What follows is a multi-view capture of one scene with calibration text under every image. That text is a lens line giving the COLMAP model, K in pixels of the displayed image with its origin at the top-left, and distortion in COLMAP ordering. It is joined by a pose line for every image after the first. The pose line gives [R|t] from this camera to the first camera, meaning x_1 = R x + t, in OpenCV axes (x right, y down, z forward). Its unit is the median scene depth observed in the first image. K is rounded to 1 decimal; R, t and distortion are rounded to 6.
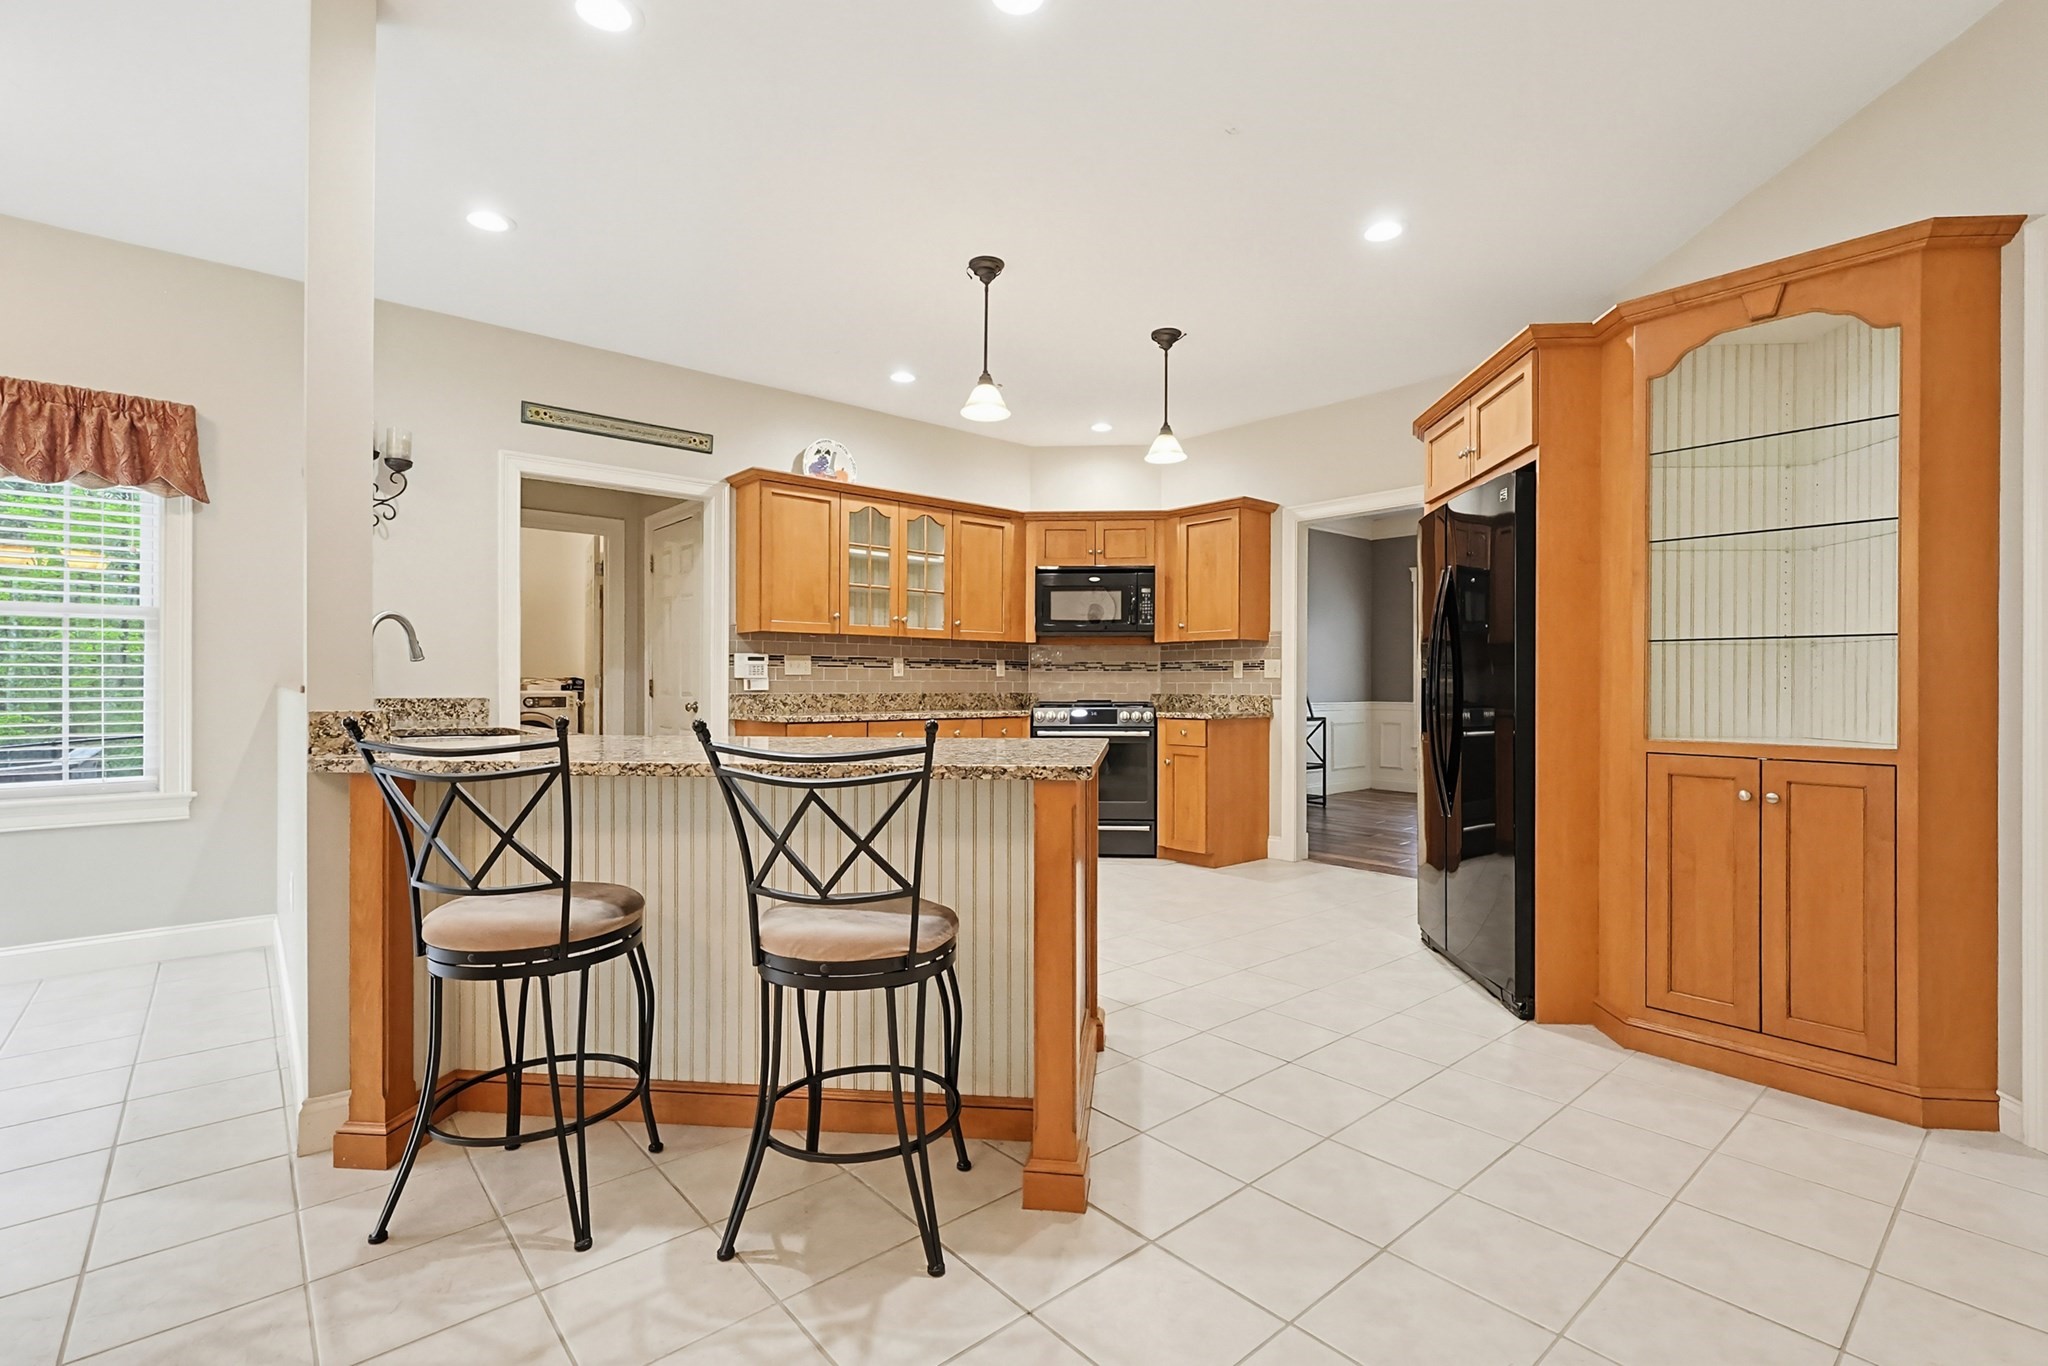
lens RADIAL K [[942.5, 0, 1020.1], [0, 942.5, 689.8], [0, 0, 1]] dist [-0.004048, -0.000218]
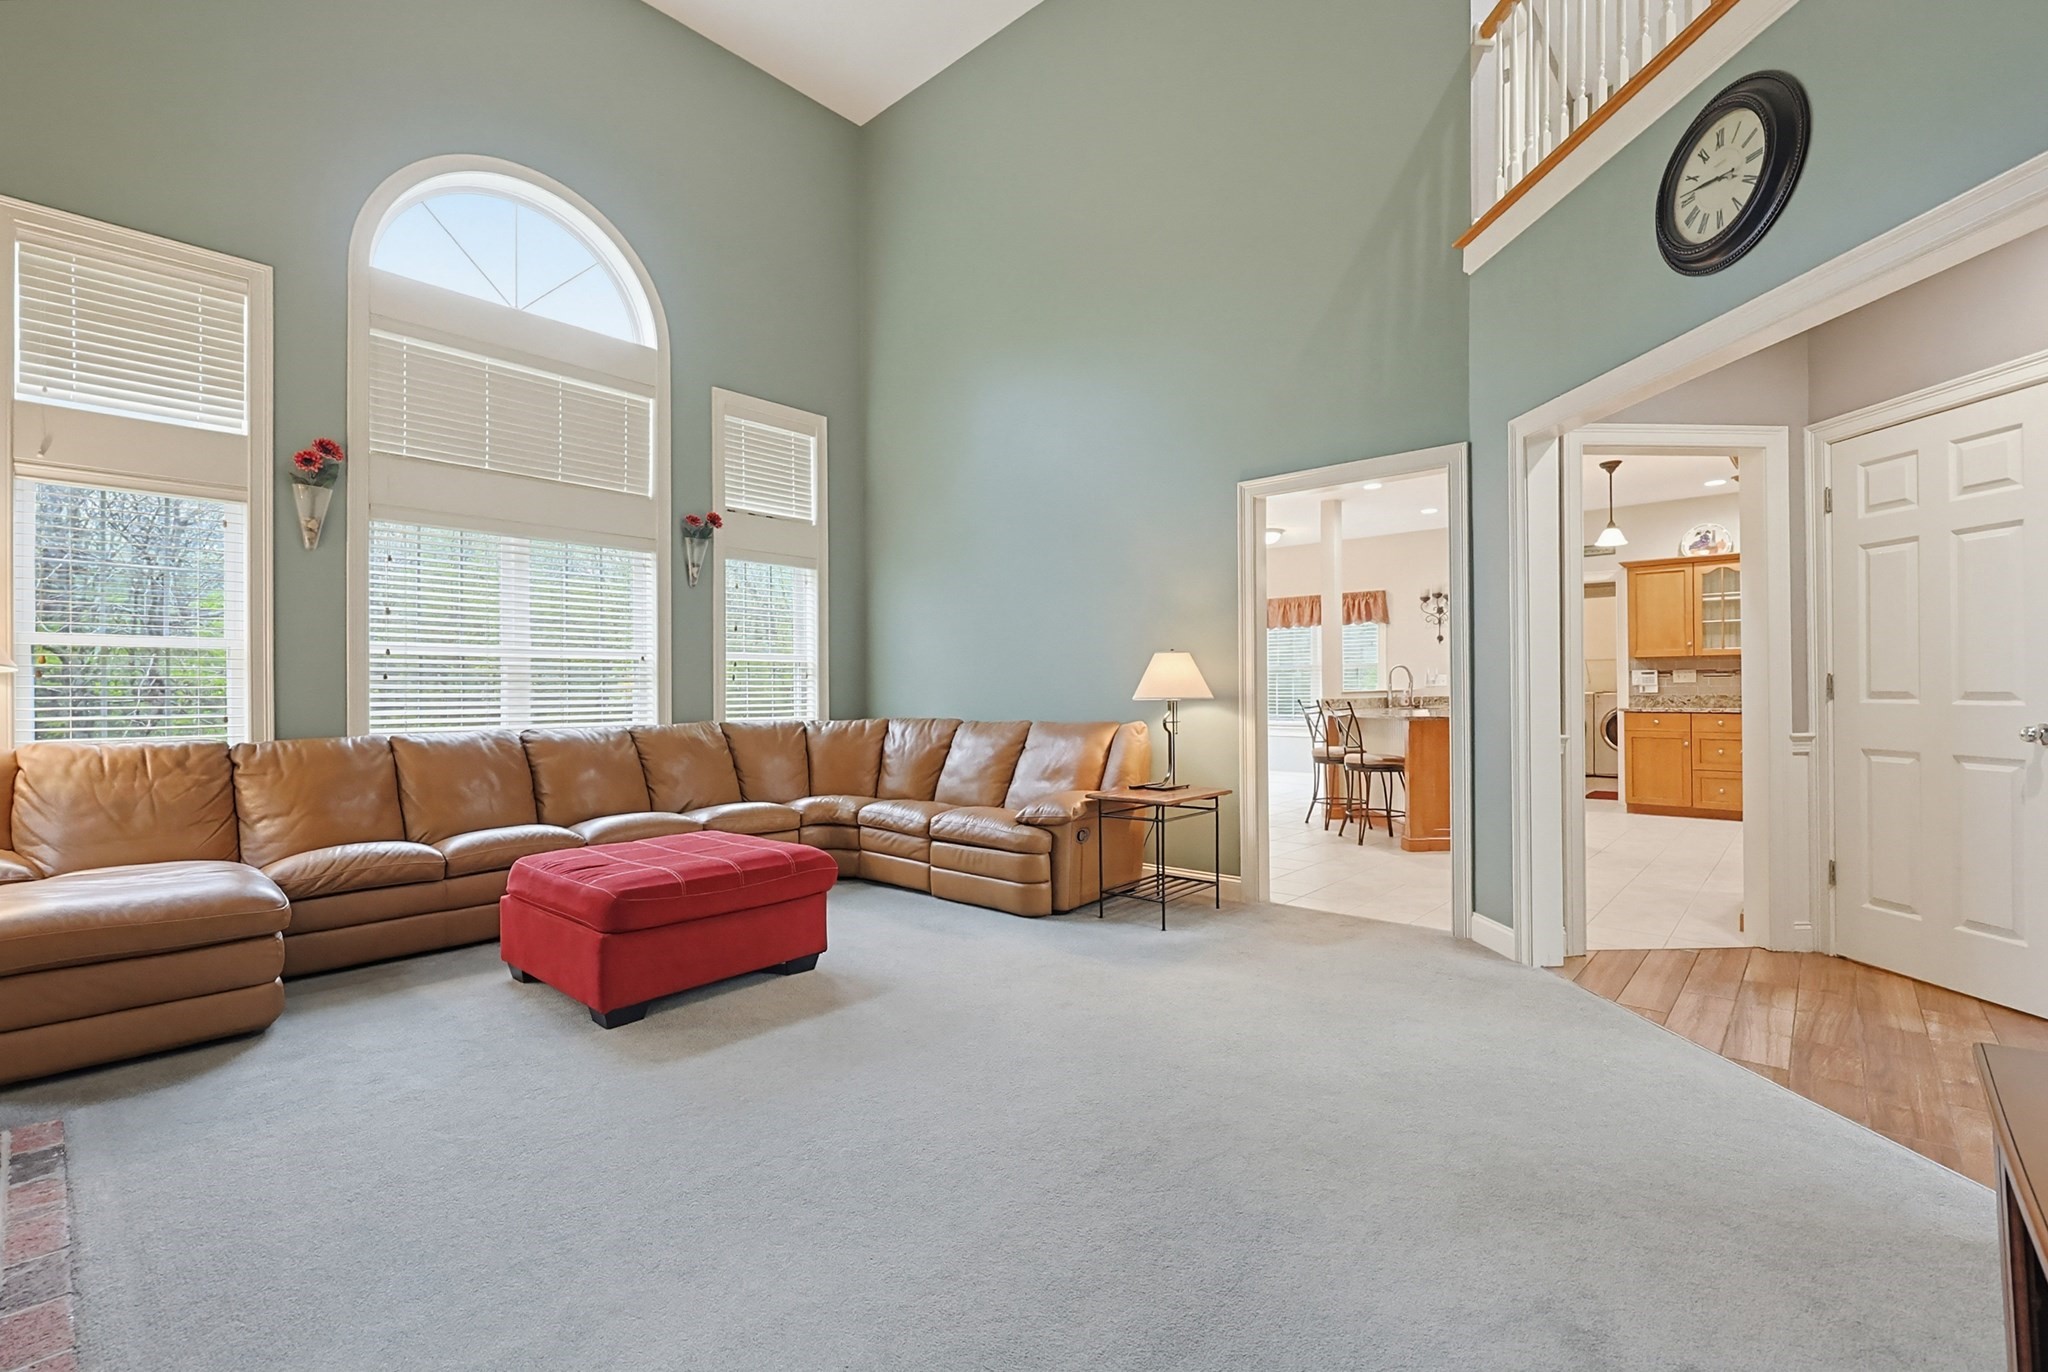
lens RADIAL K [[881.6, 0, 1033.0], [0, 881.6, 693.3], [0, 0, 1]] dist [0.003383, 0.000843]
pose [[0.115334, 0.000777, -0.993327, 1.047345], [0.001377, 0.999999, 0.000942, -0.001512], [0.993326, -0.001477, 0.115332, -0.215825]]
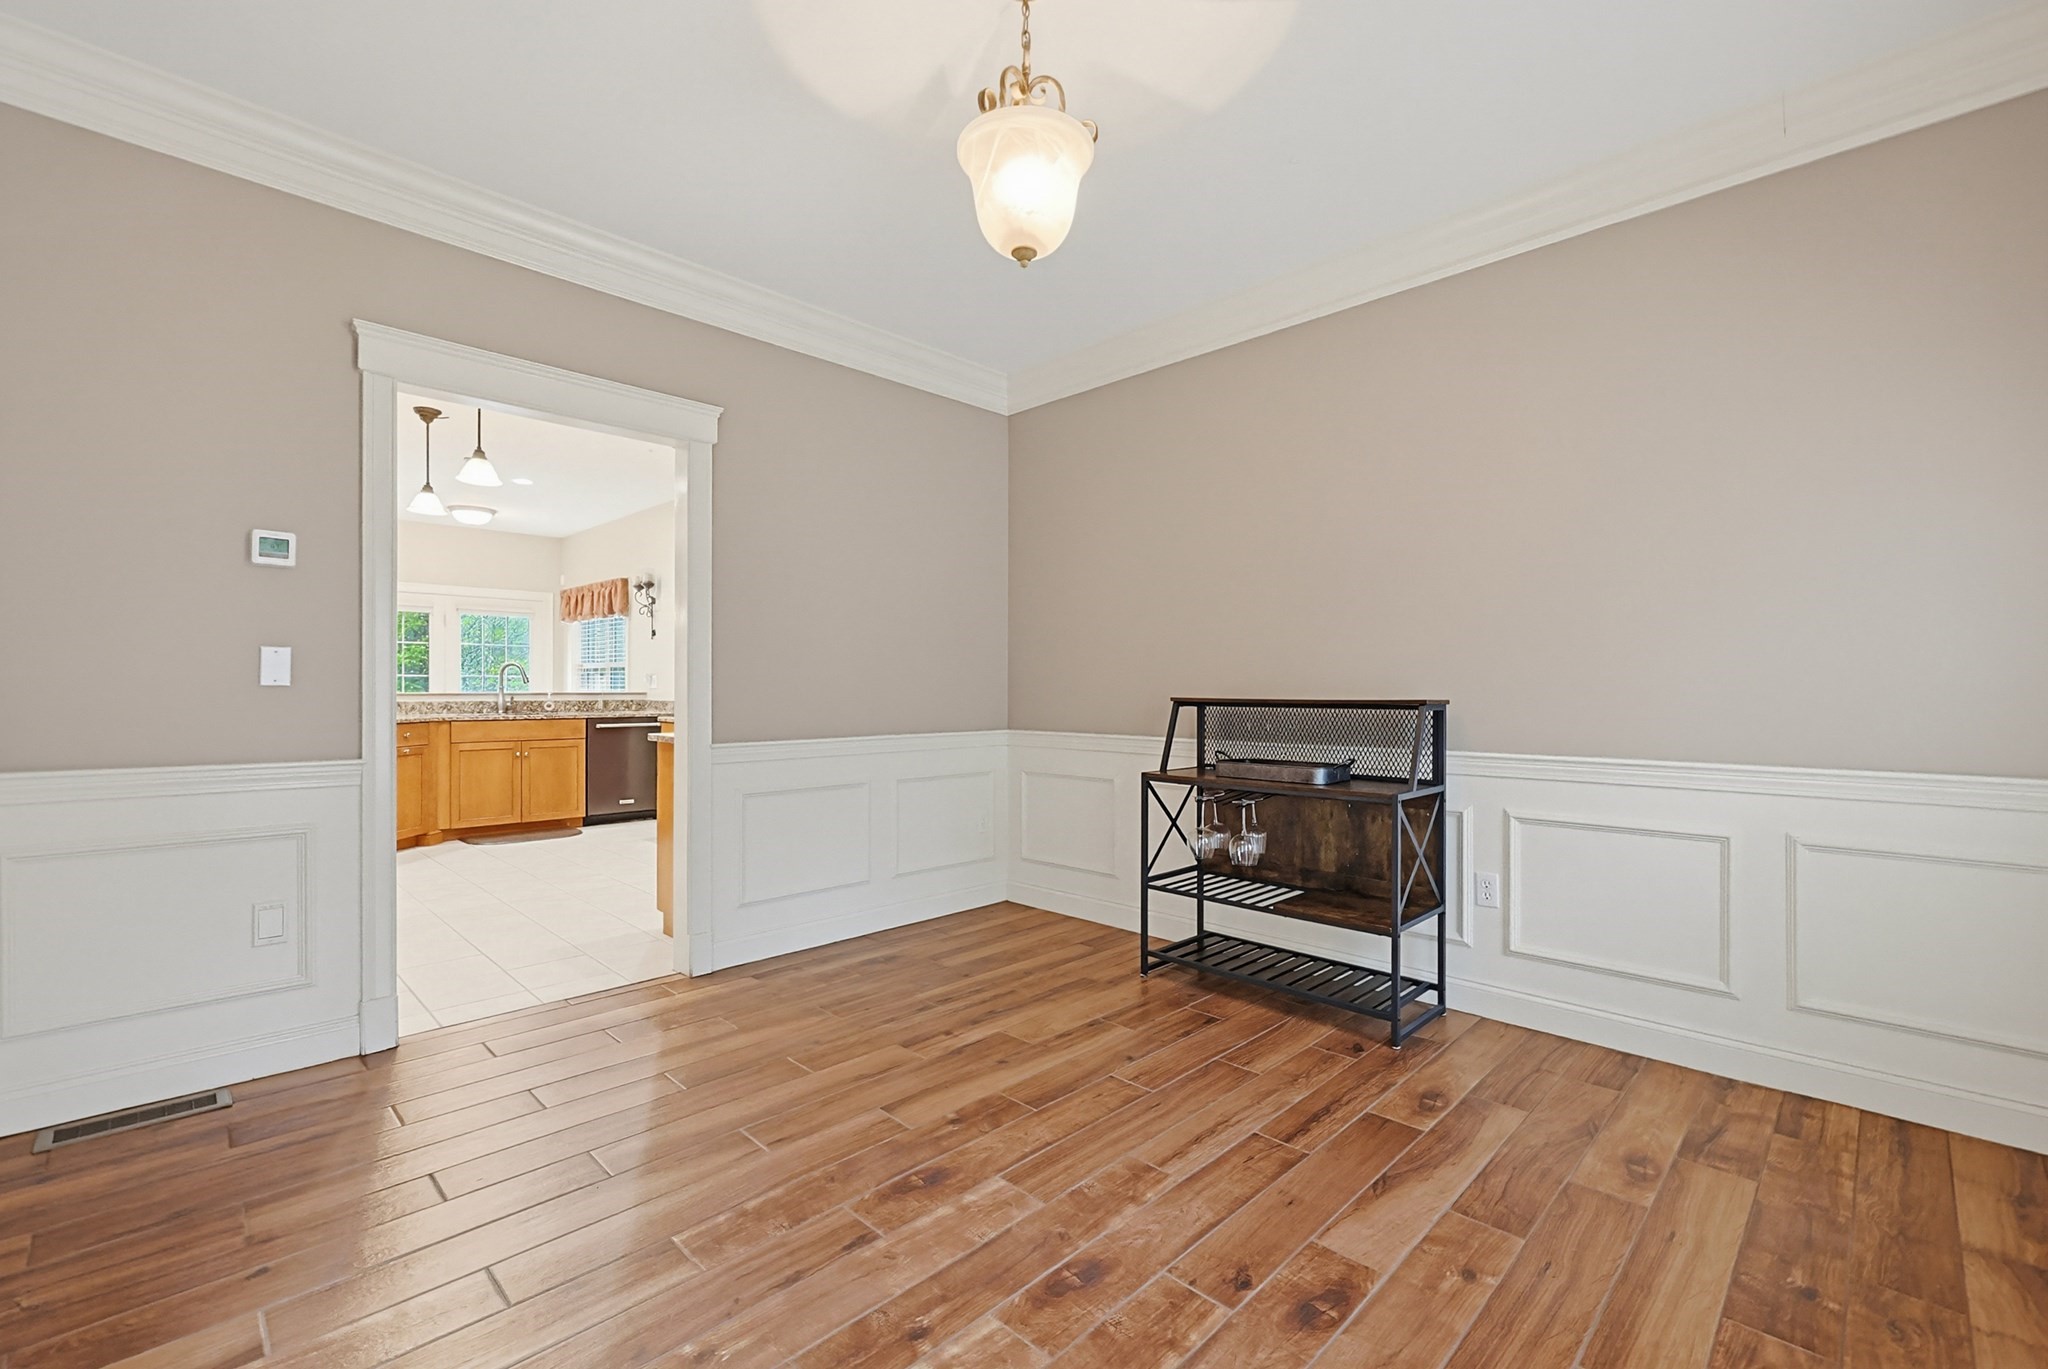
lens RADIAL K [[881.6, 0, 1019.4], [0, 881.6, 689.7], [0, 0, 1]] dist [0.003383, 0.000843]
pose [[0.071521, -0.003770, -0.997432, 0.953267], [-0.008329, 0.999956, -0.004377, -0.009500], [0.997404, 0.008621, 0.071486, 1.229222]]
